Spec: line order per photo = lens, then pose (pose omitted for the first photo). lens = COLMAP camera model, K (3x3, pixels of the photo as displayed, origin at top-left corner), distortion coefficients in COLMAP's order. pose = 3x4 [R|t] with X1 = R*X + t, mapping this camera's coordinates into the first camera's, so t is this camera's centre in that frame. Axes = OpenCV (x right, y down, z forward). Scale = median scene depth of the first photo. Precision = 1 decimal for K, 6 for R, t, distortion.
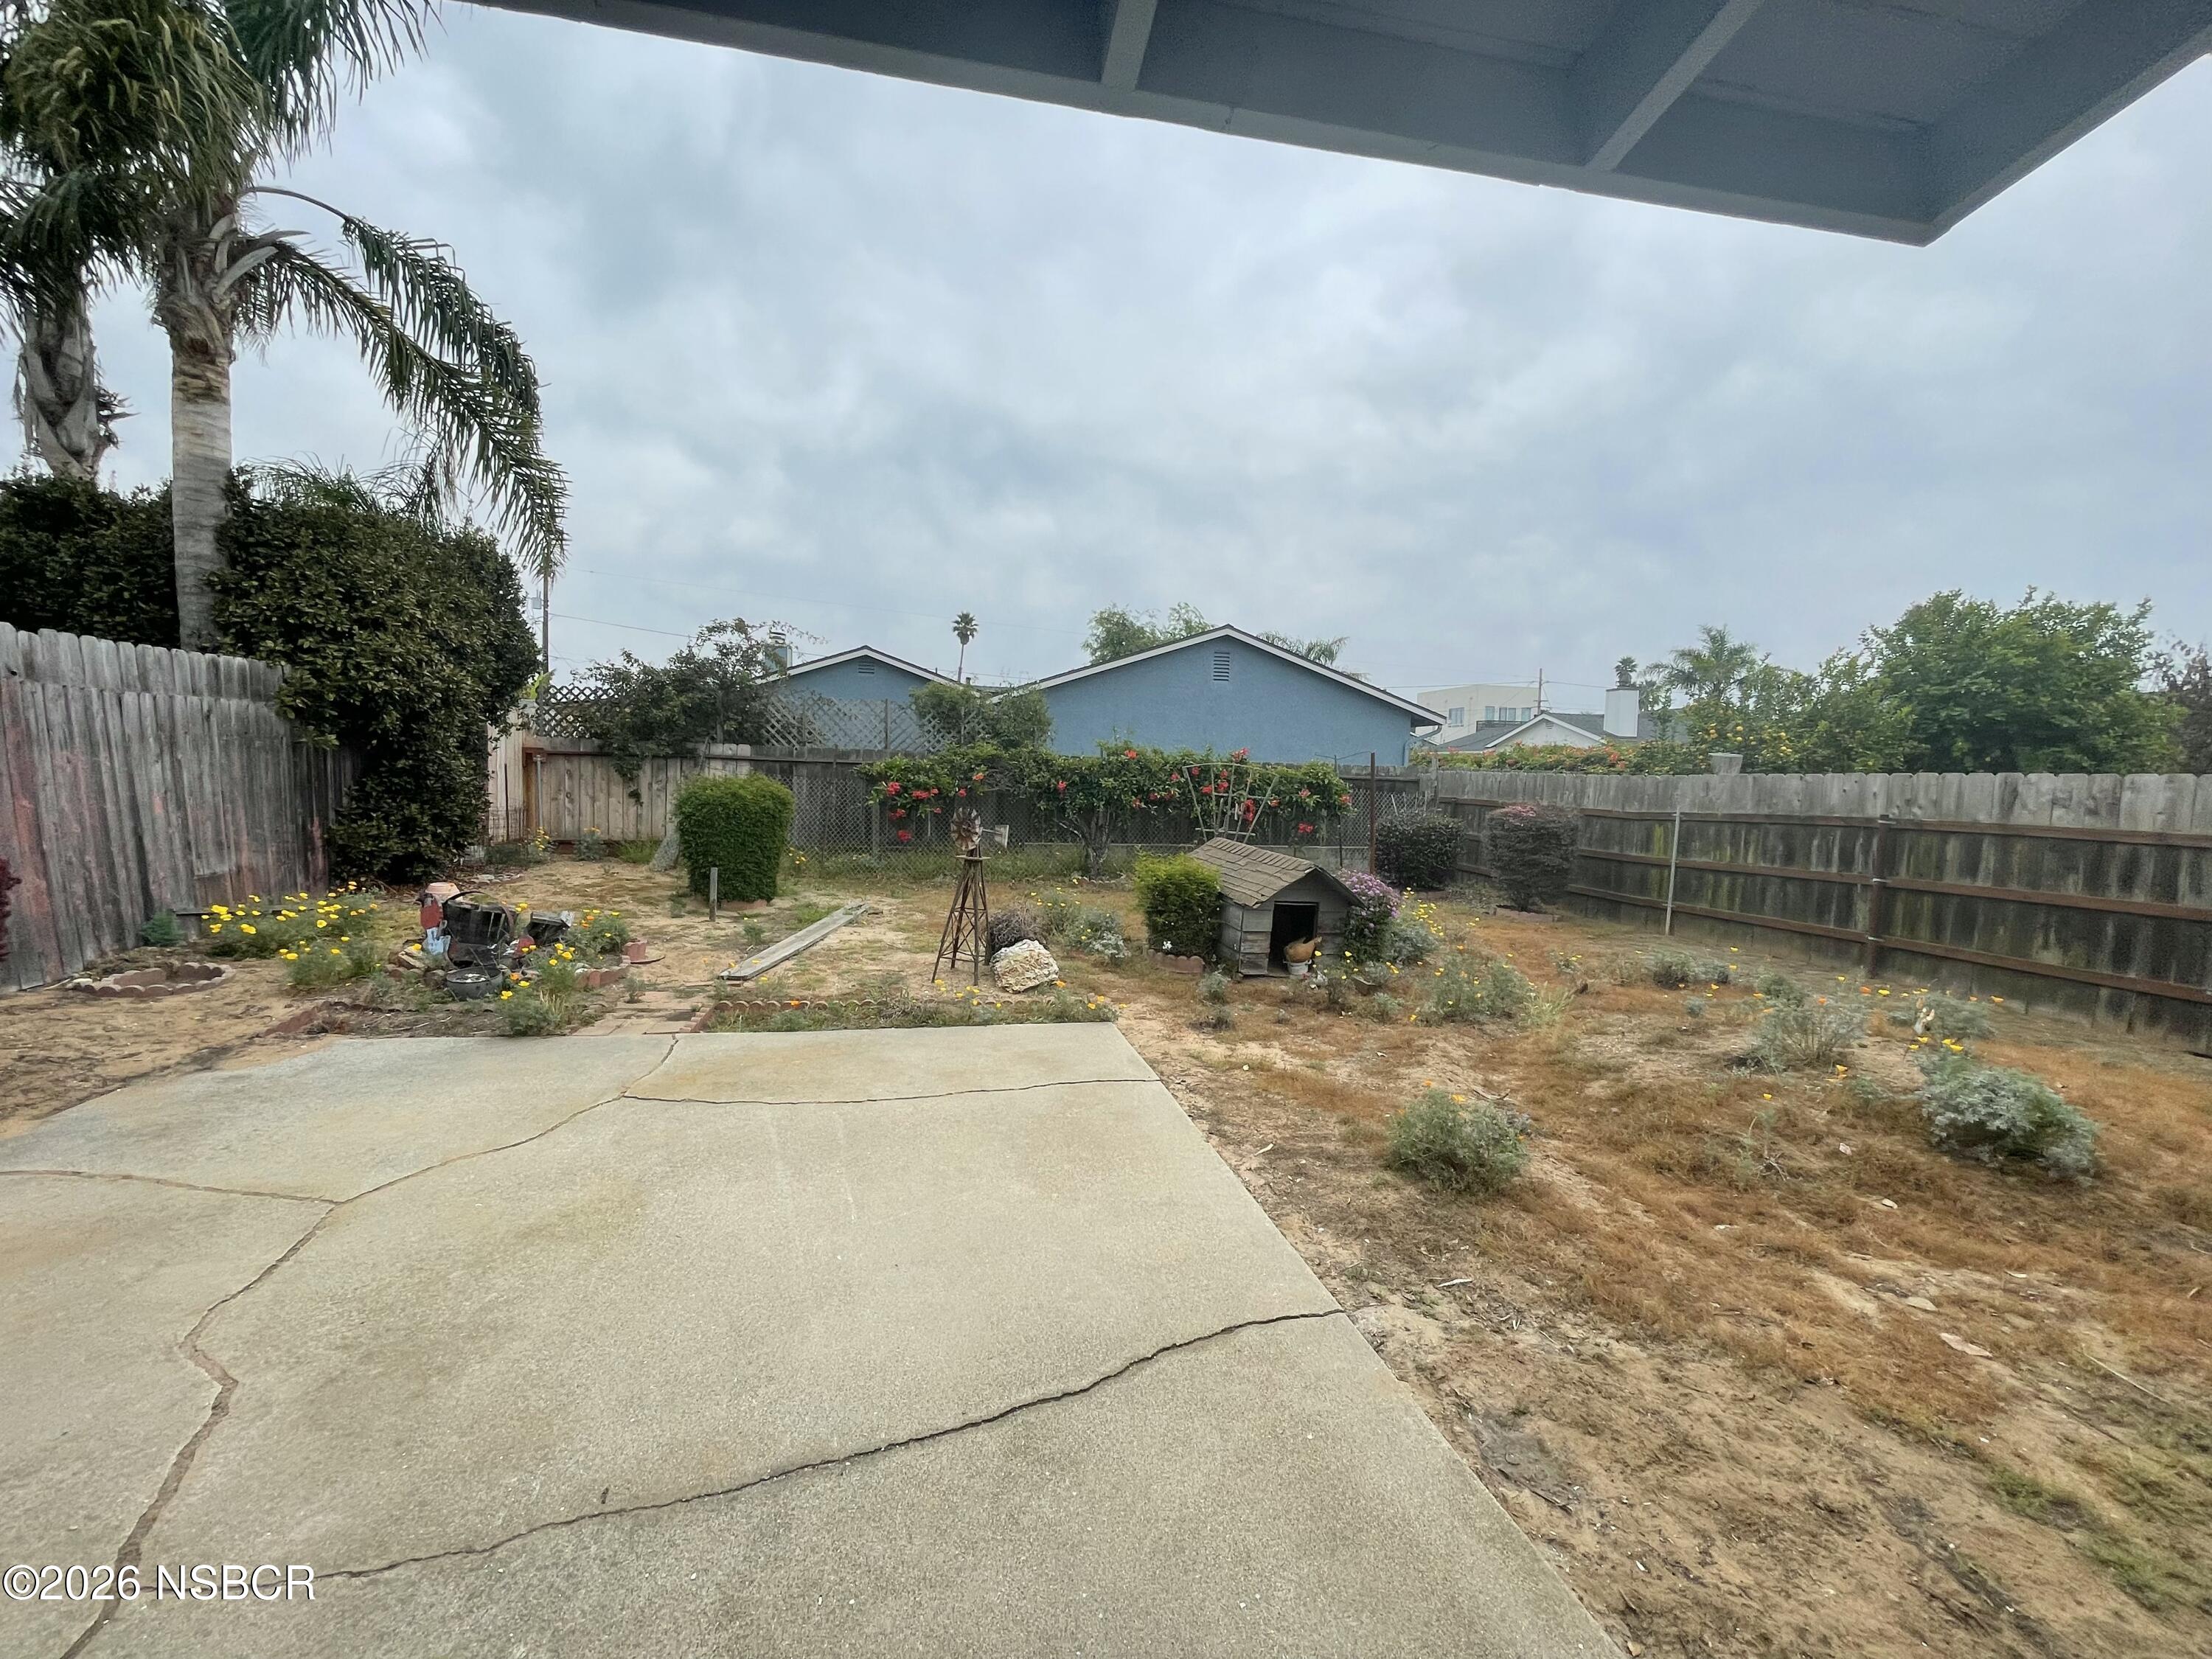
lens RADIAL K [[891.8, 0, 1097.1], [0, 891.8, 842.1], [0, 0, 1]] dist [-0.002902, -0.001077]
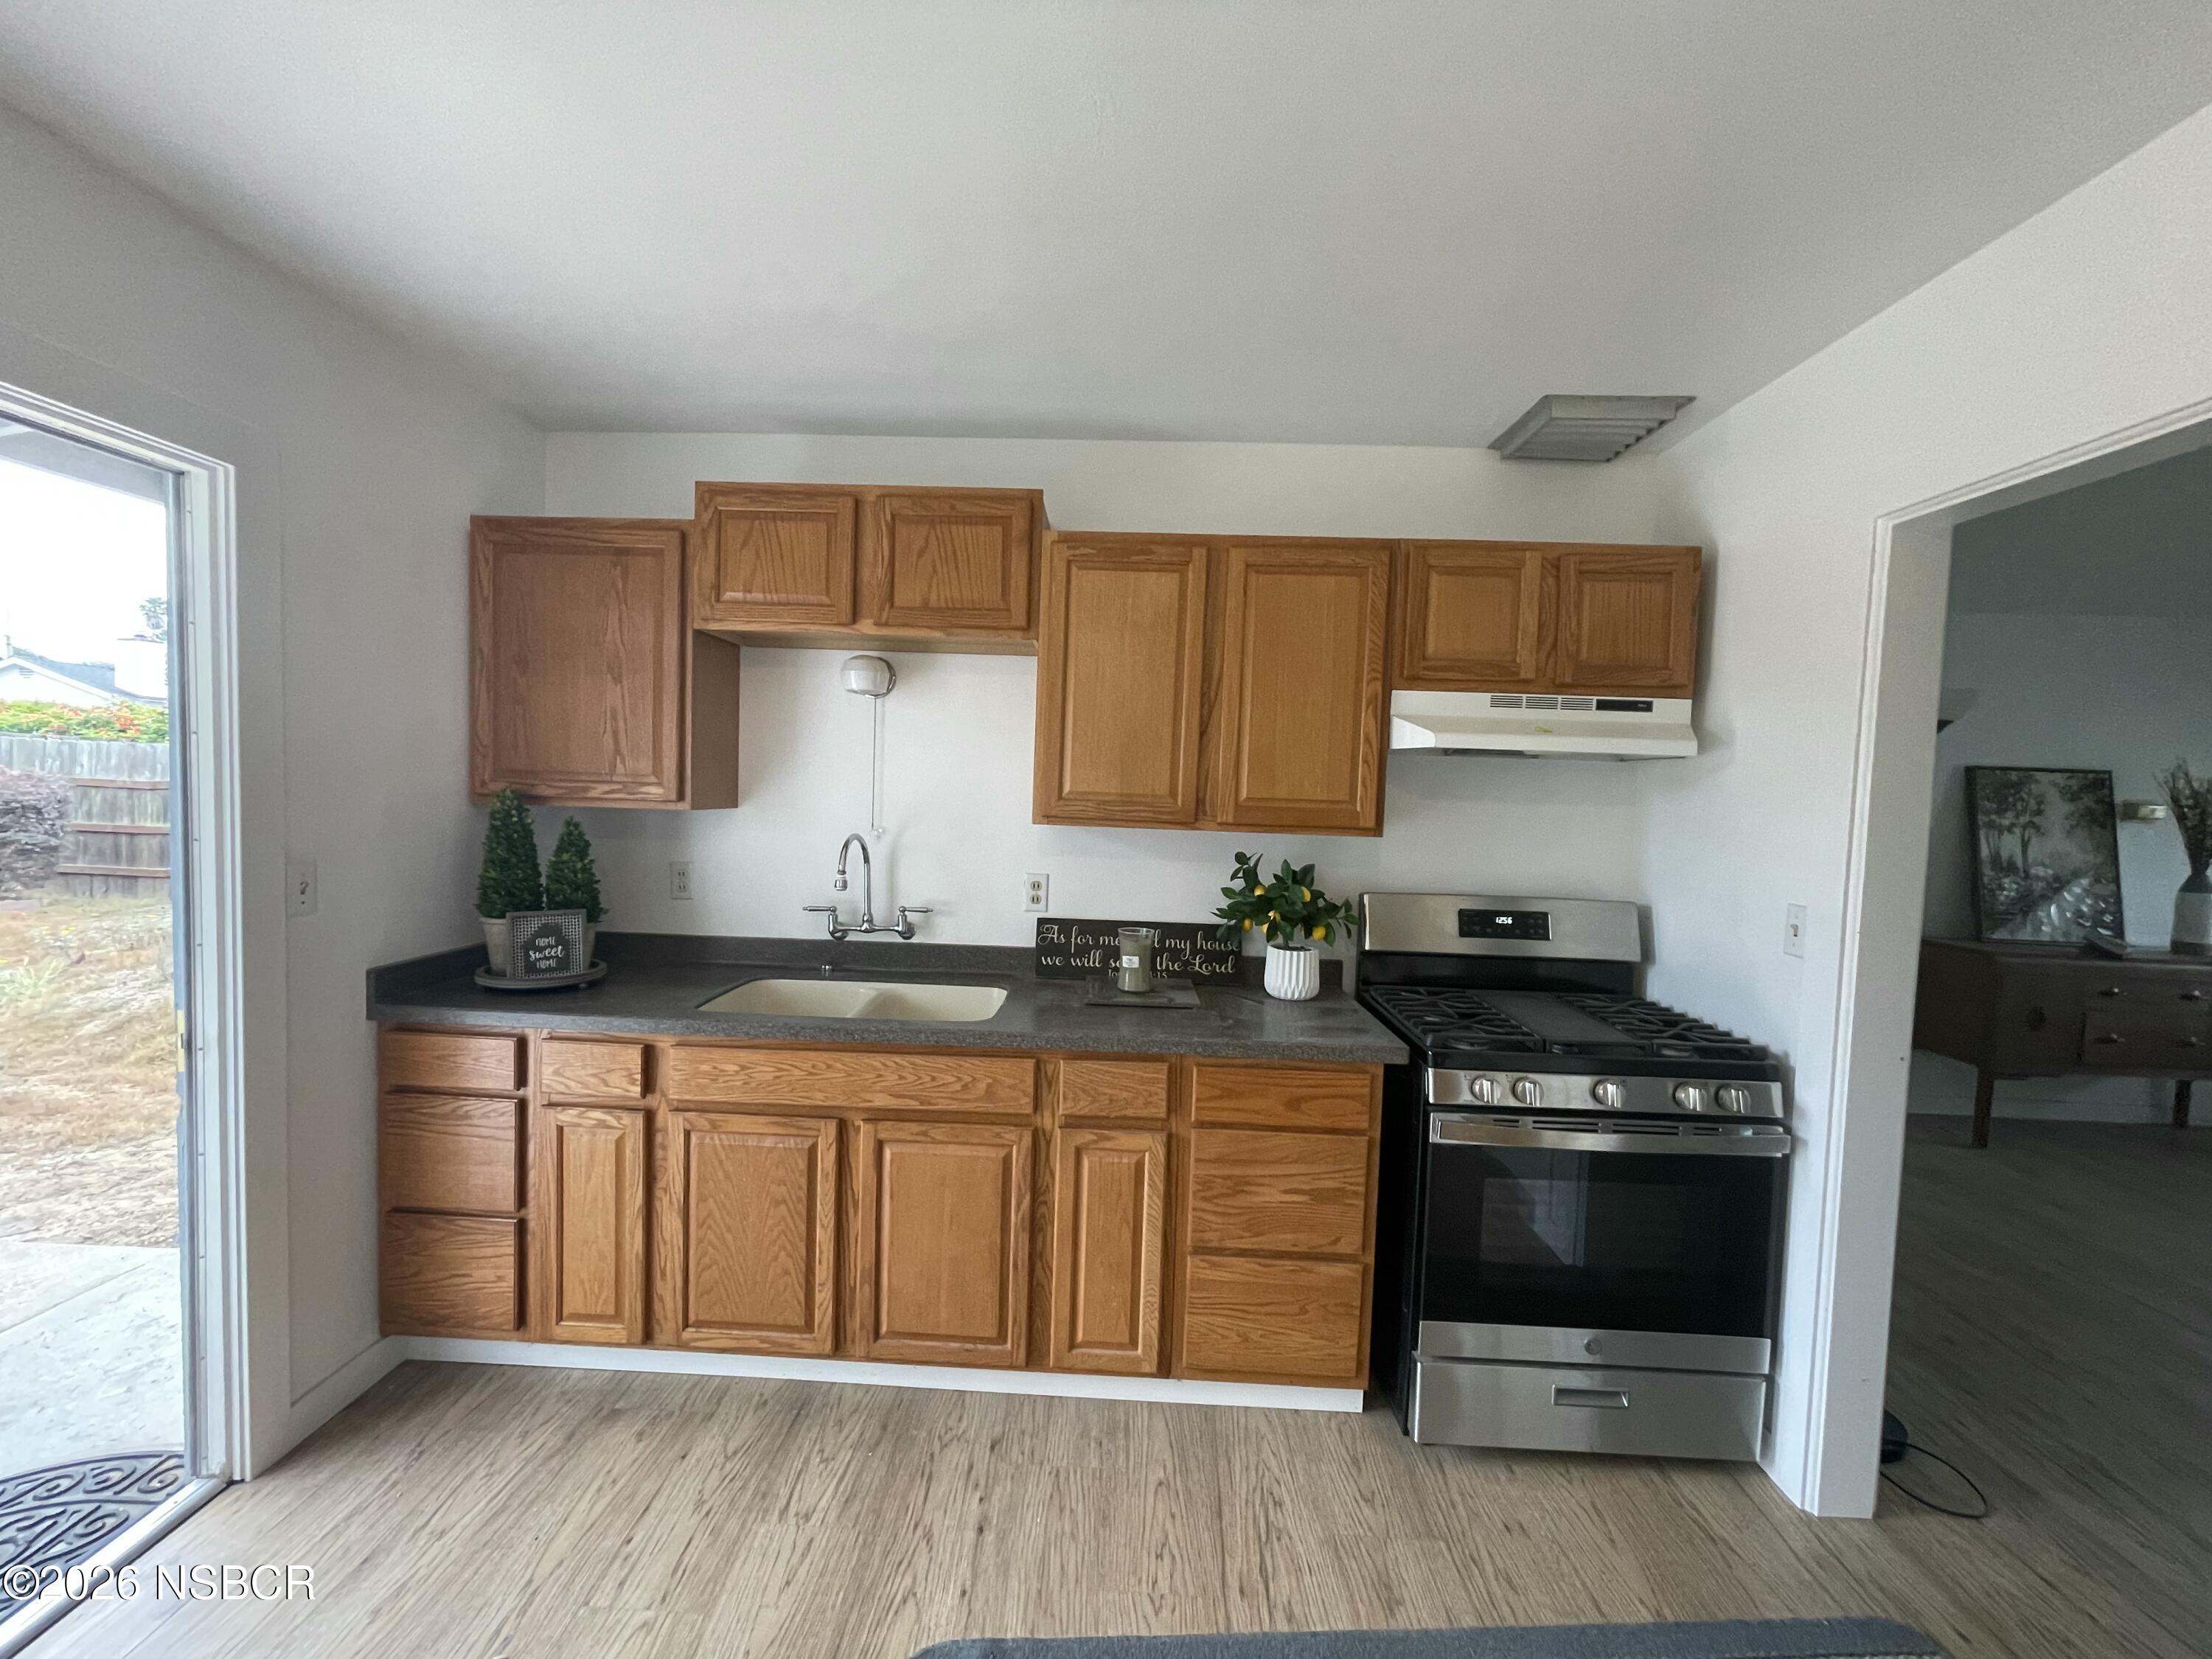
lens RADIAL K [[891.8, 0, 1097.1], [0, 891.8, 842.1], [0, 0, 1]] dist [-0.002902, -0.001077]
pose [[0.230859, -0.070364, 0.970440, -0.089214], [0.041546, 0.997185, 0.062420, 0.013785], [-0.972100, 0.025908, 0.233133, -0.211463]]
